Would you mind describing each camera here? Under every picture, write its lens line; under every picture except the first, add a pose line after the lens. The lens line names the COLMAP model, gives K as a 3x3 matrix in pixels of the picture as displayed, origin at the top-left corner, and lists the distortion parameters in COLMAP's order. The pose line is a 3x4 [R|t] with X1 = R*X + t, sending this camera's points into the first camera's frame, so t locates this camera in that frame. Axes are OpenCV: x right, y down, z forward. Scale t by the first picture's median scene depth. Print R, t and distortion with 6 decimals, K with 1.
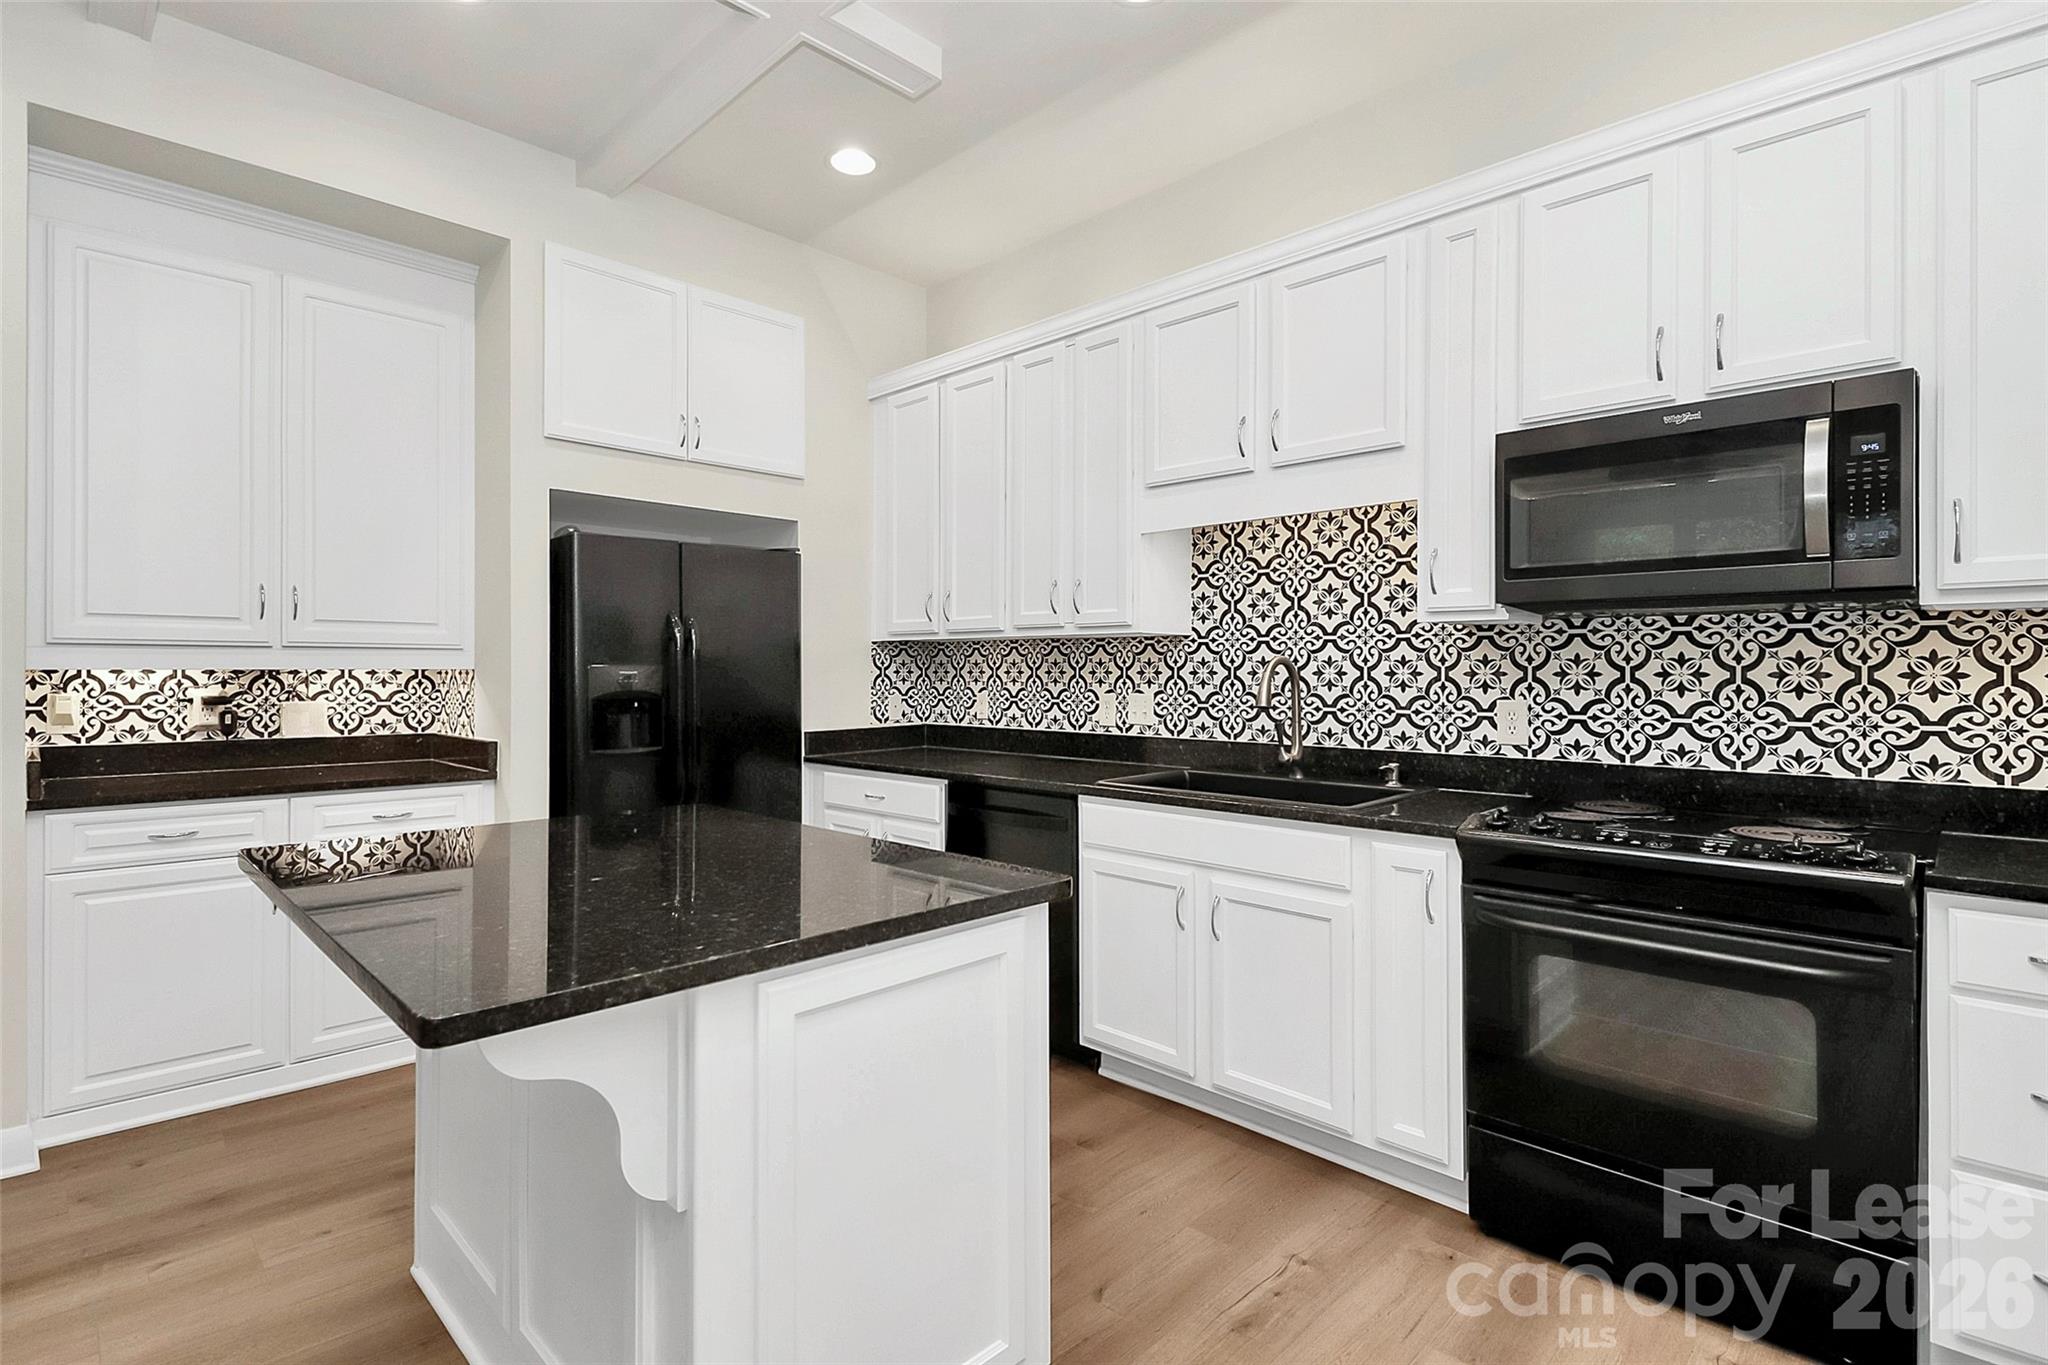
lens RADIAL K [[991.9, 0, 1014.4], [0, 991.9, 673.3], [0, 0, 1]] dist [0.001439, -0.011166]
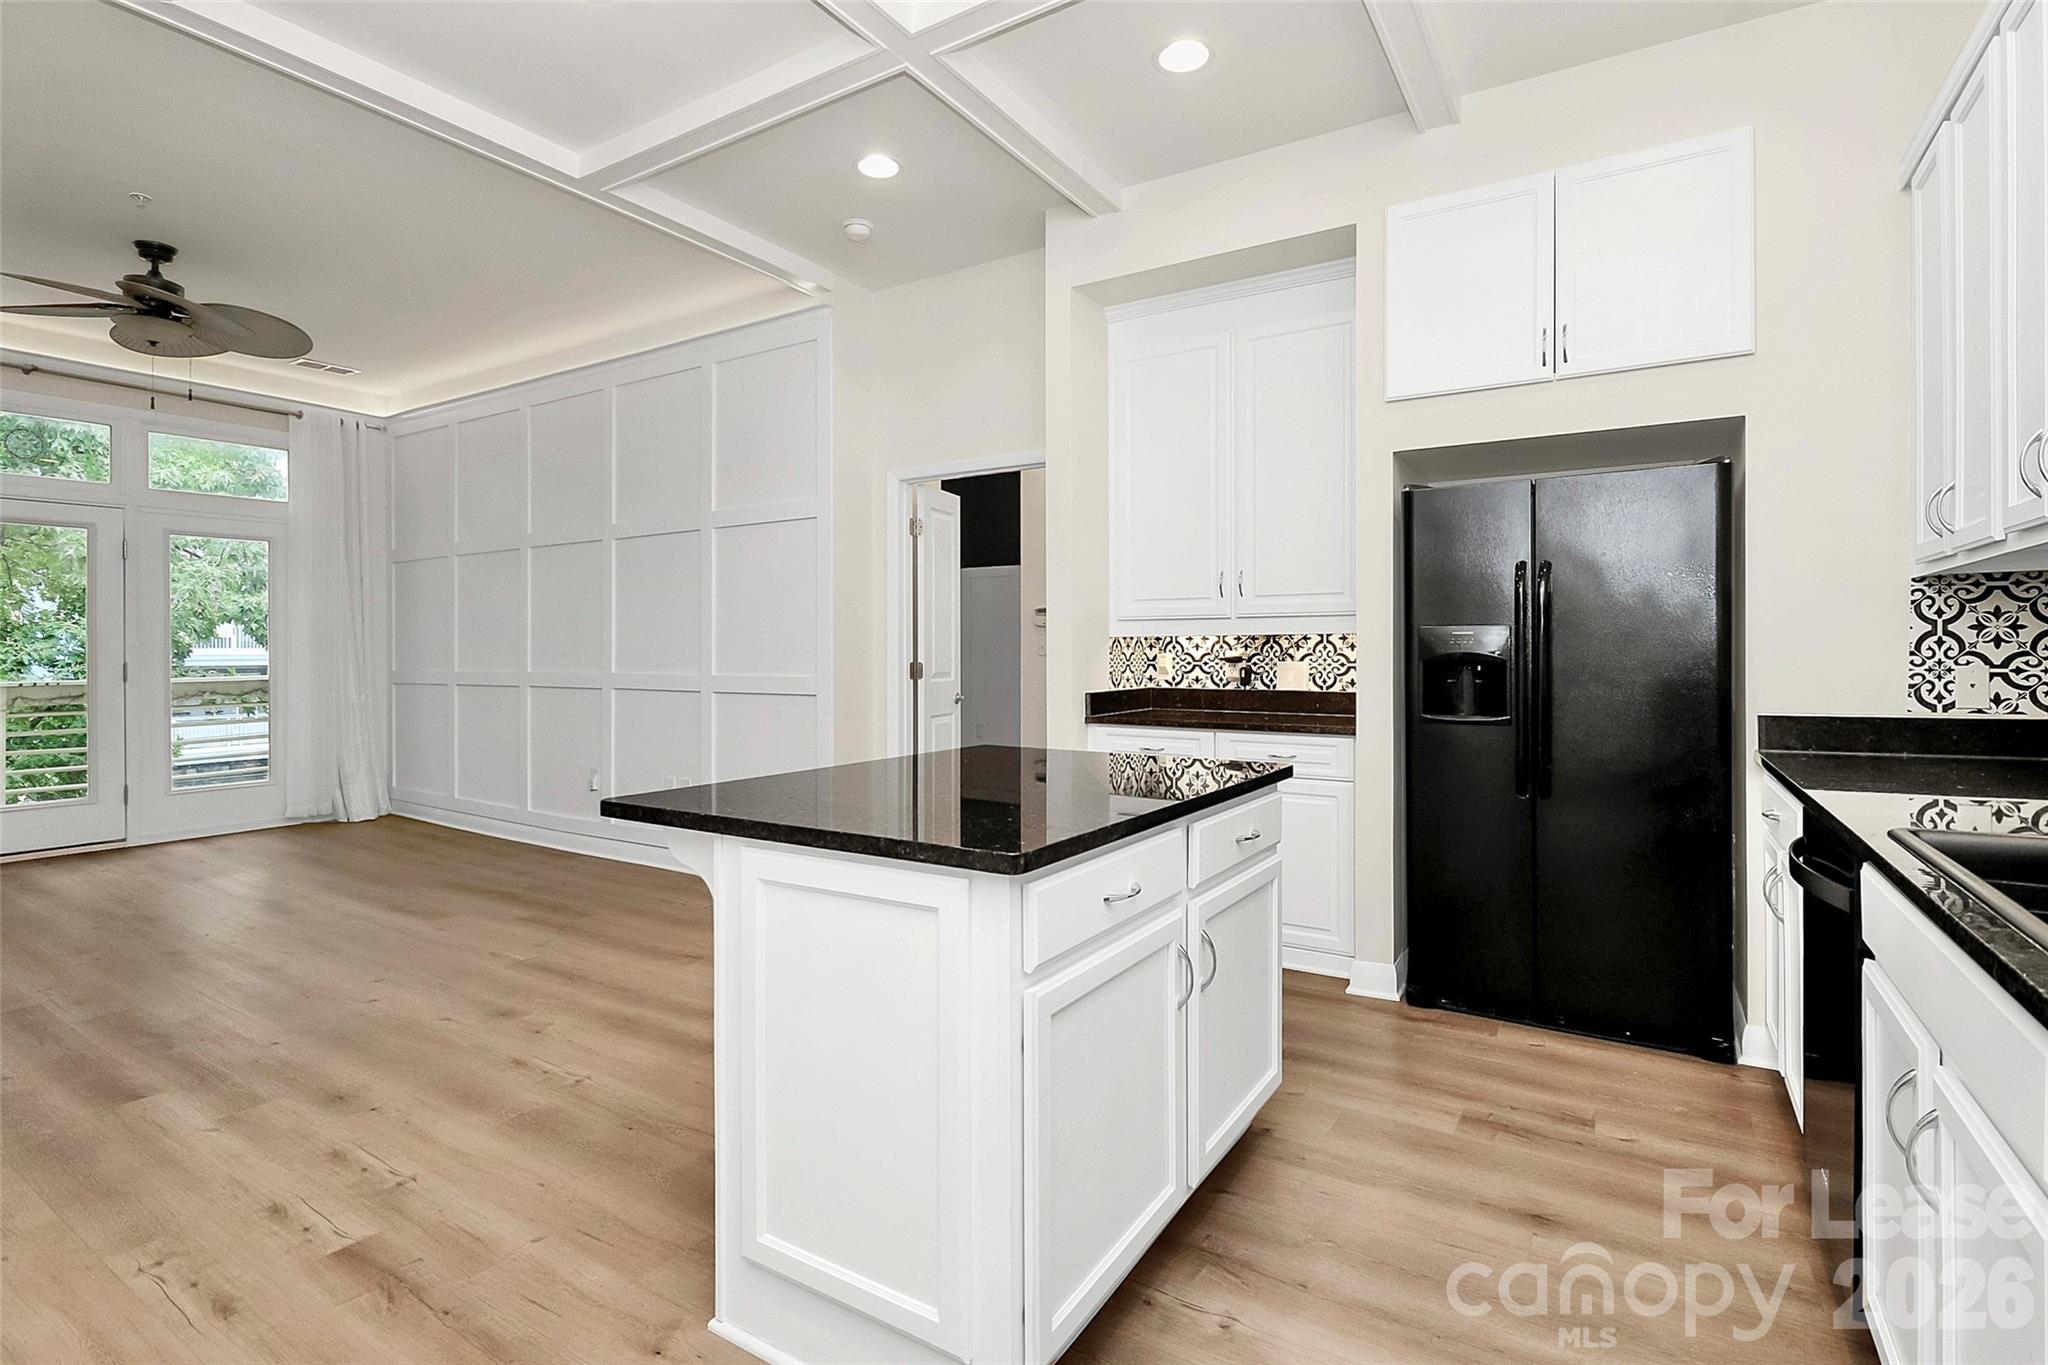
lens RADIAL K [[985.3, 0, 1020.7], [0, 985.3, 658.2], [0, 0, 1]] dist [-0.002067, -0.010271]
pose [[0.206364, 0.004706, -0.978464, 0.444624], [0.000632, 0.999988, 0.004942, 0.018701], [0.978475, -0.001638, 0.206359, 0.425516]]
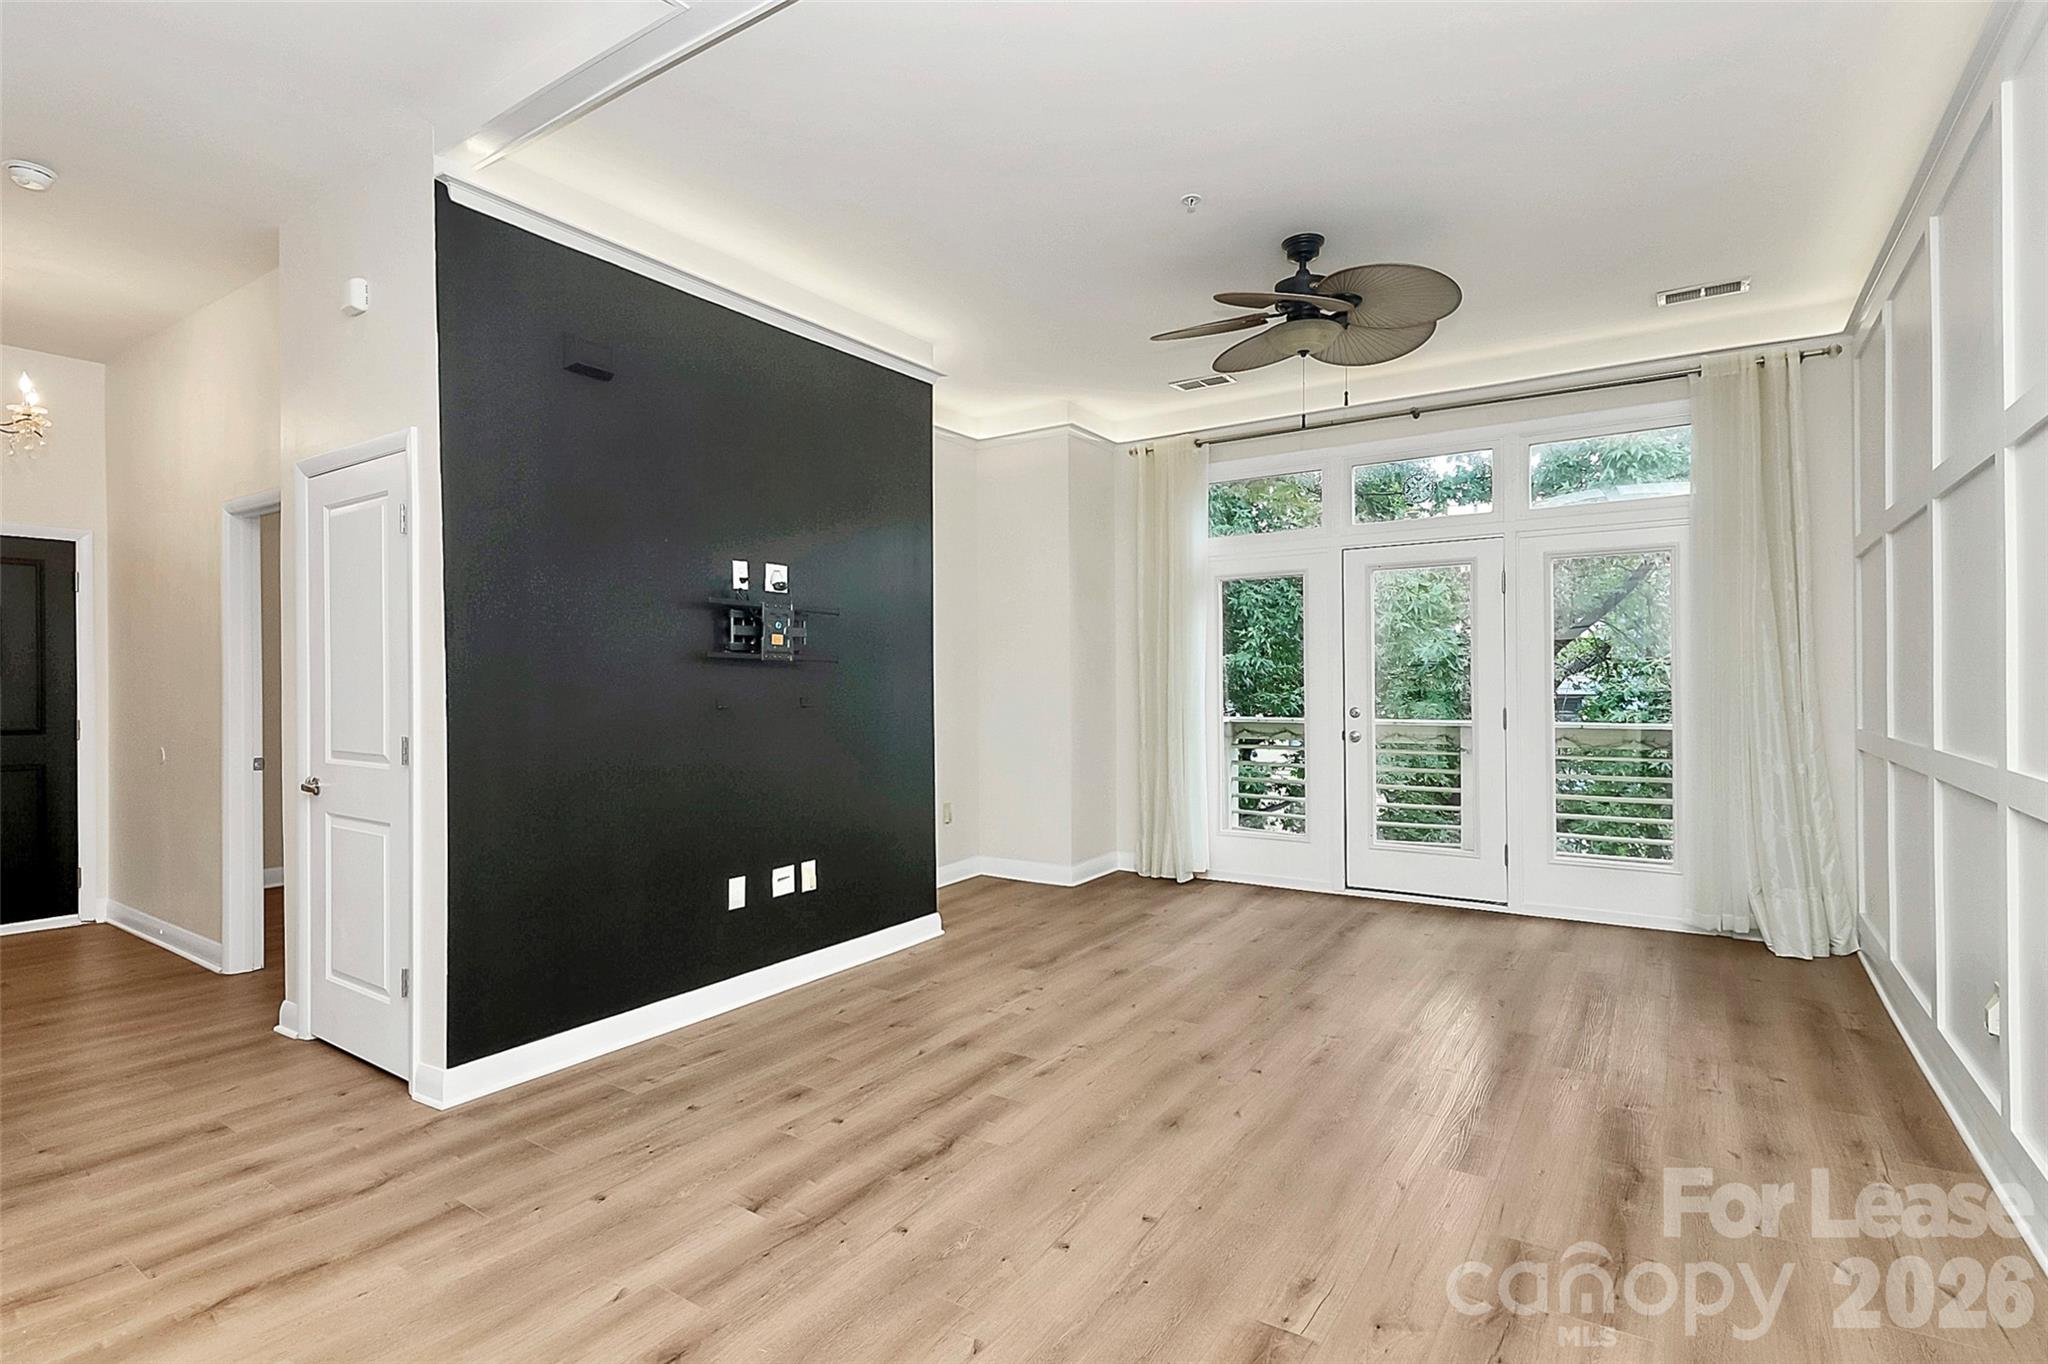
lens RADIAL K [[991.9, 0, 1014.4], [0, 991.9, 672.8], [0, 0, 1]] dist [0.001439, -0.011166]
pose [[-0.982948, 0.000382, -0.183883, -0.547466], [0.001727, 0.999973, -0.007152, -0.012949], [0.183875, -0.007348, -0.982922, 0.650108]]
